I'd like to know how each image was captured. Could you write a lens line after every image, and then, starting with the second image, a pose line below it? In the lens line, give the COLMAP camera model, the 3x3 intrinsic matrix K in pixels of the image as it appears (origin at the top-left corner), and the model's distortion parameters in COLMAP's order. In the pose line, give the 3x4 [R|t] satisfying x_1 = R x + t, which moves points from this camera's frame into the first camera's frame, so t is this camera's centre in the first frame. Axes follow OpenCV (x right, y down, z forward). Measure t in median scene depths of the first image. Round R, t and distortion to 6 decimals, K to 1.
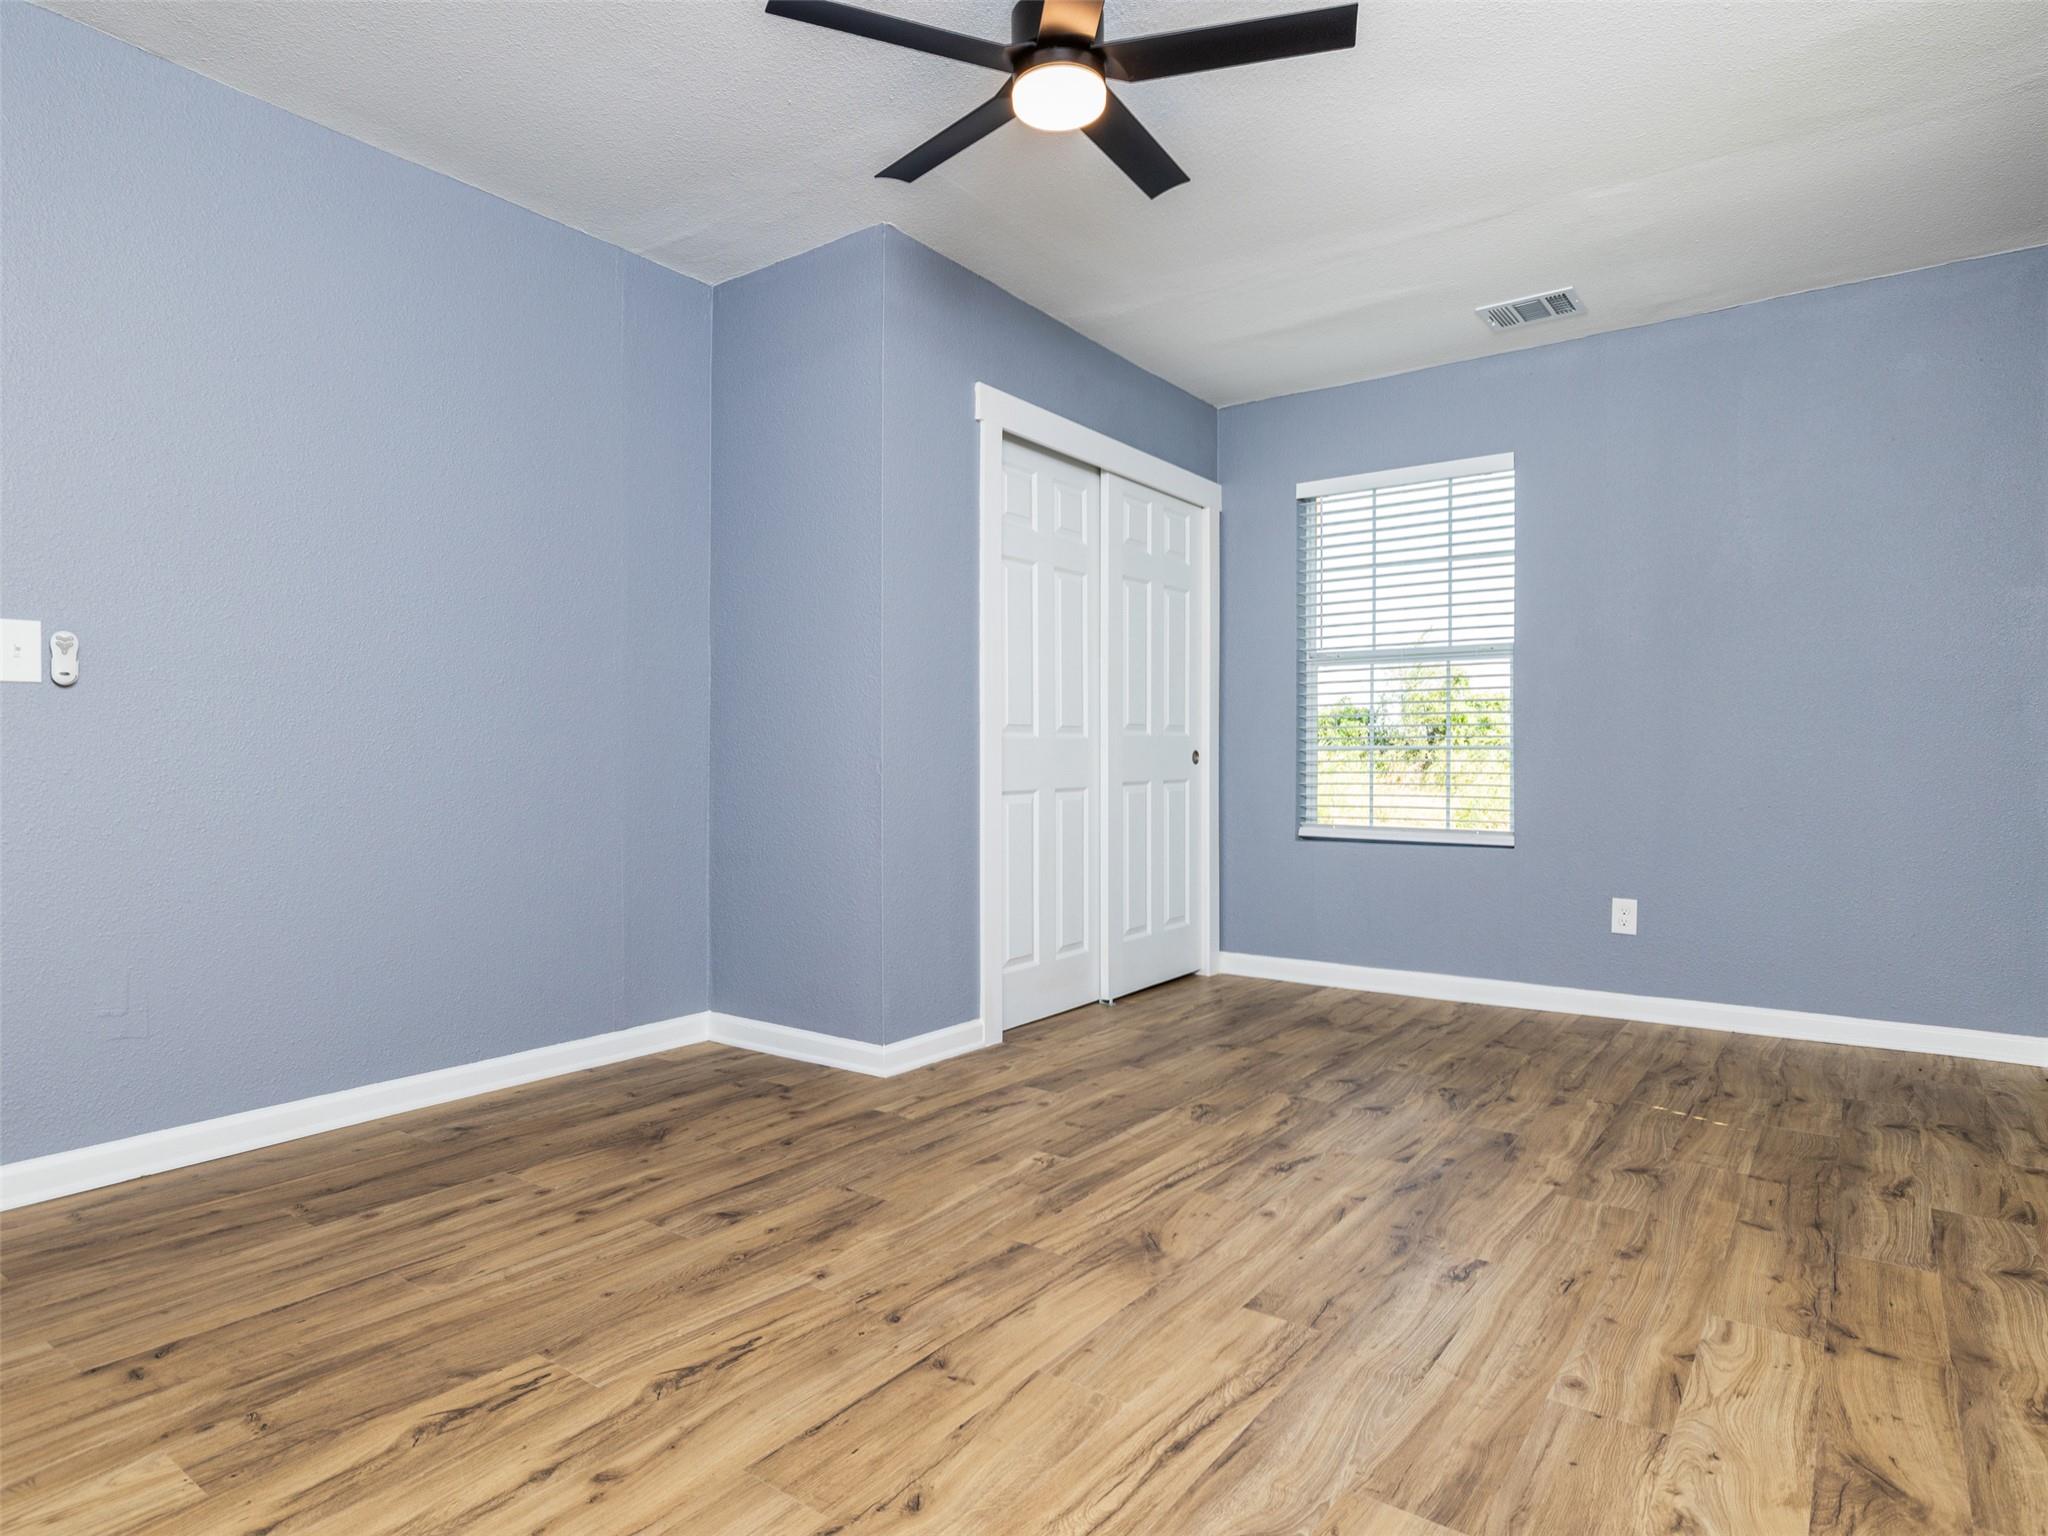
lens RADIAL K [[1165.3, 0, 1022.8], [0, 1165.3, 729.5], [0, 0, 1]] dist [-0.005389, 0.001019]
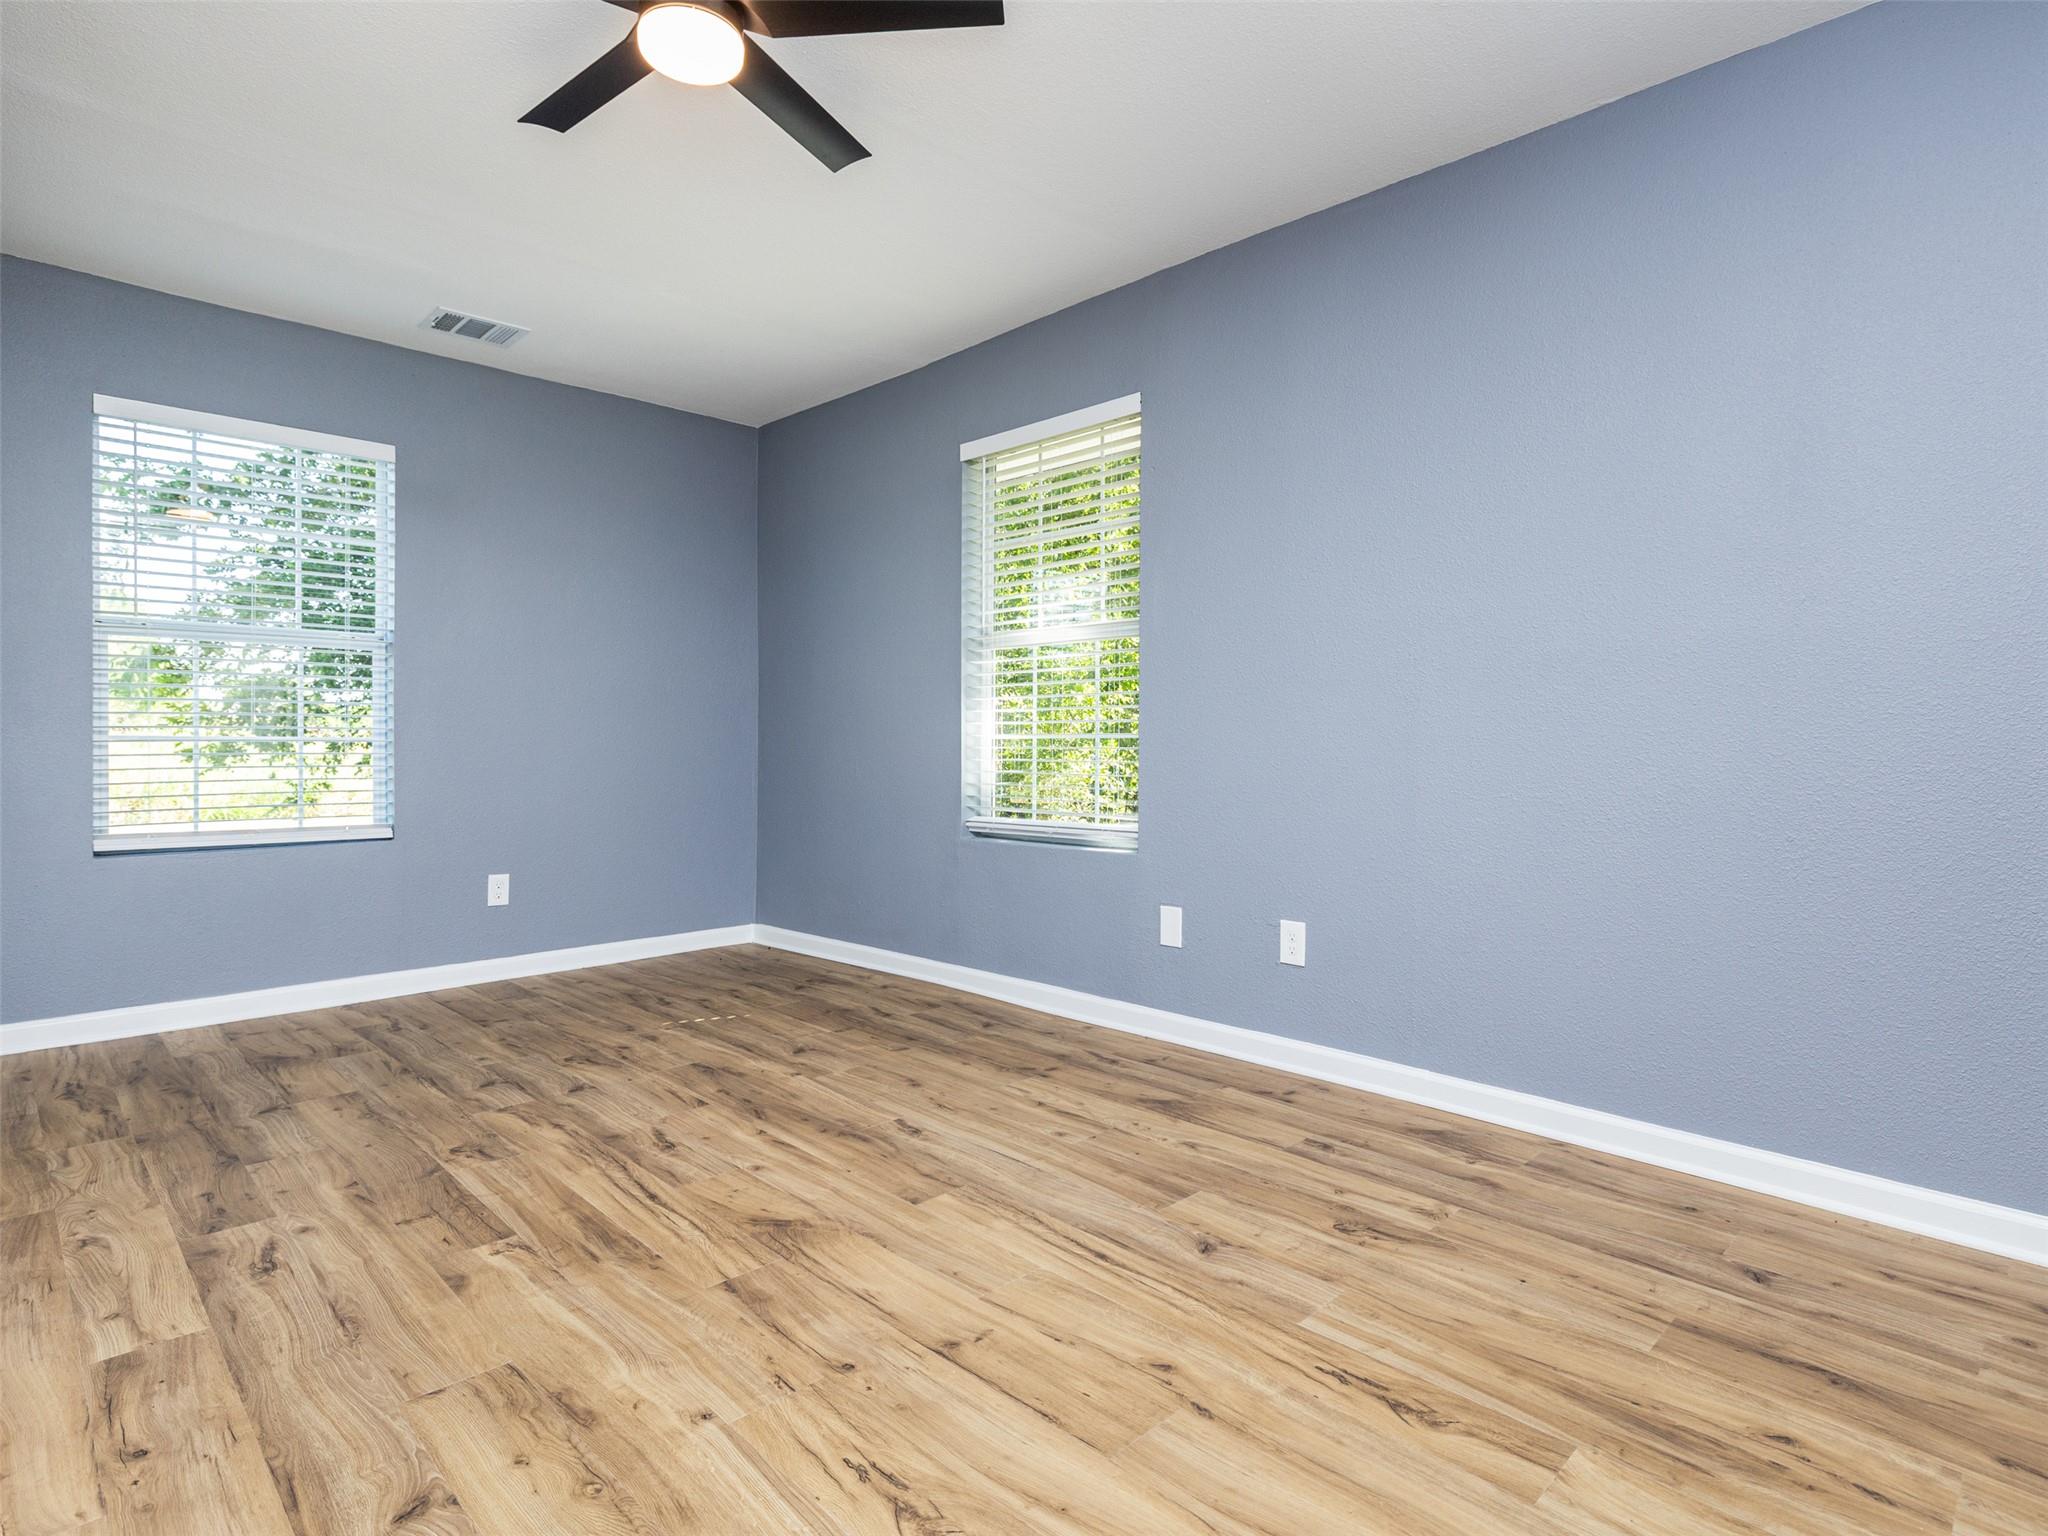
lens RADIAL K [[1060.8, 0, 1026.9], [0, 1060.8, 736.6], [0, 0, 1]] dist [-0.008218, 0.001602]
pose [[0.159955, 0.006238, 0.987105, -0.739612], [-0.026792, 0.999639, -0.001976, -0.000952], [-0.986761, -0.026130, 0.160064, 0.586125]]
